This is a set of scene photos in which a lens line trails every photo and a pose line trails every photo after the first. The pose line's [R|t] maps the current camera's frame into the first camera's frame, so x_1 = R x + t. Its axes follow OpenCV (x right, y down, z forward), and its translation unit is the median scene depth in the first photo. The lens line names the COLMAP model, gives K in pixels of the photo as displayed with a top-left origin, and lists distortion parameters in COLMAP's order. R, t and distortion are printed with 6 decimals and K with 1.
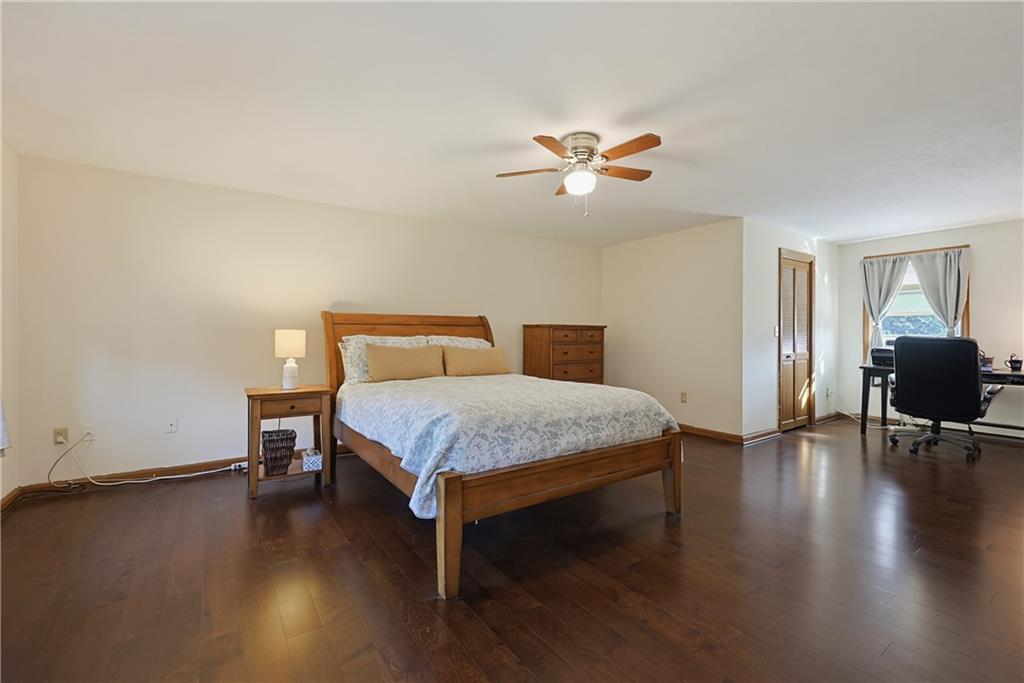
lens RADIAL K [[444.1, 0, 512.0], [0, 444.1, 341.5], [0, 0, 1]] dist [0.000367, 0.000031]
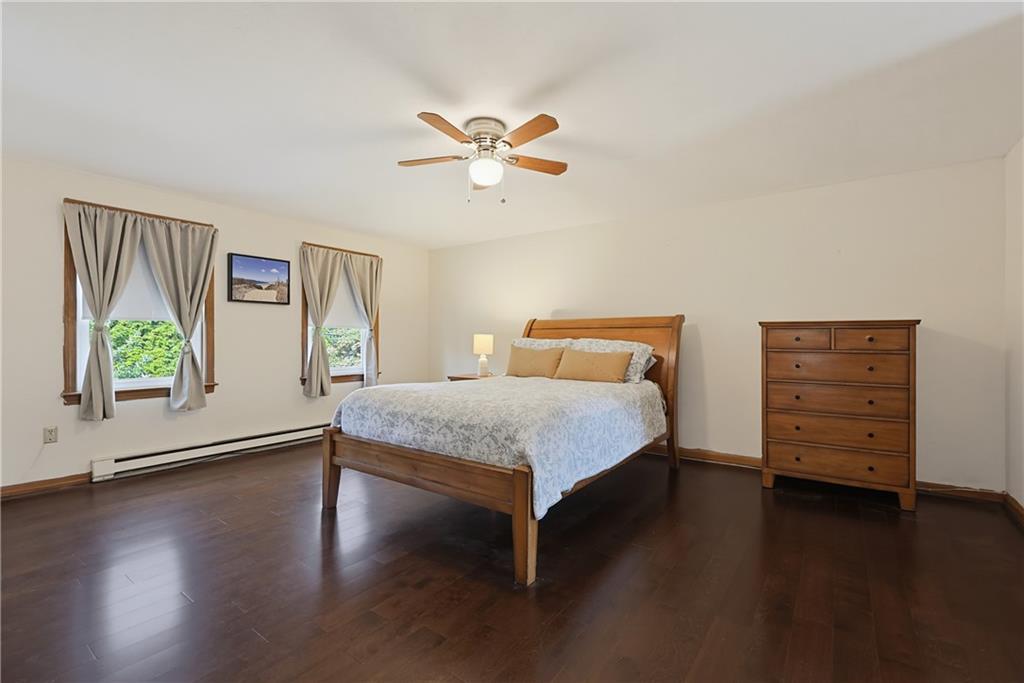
lens RADIAL K [[444.1, 0, 512.0], [0, 444.1, 341.5], [0, 0, 1]] dist [0.000367, 0.000031]
pose [[0.338999, 0.001697, -0.940785, 0.805580], [-0.017681, 0.999833, -0.004568, 0.001209], [0.940621, 0.018183, 0.338973, 0.579732]]
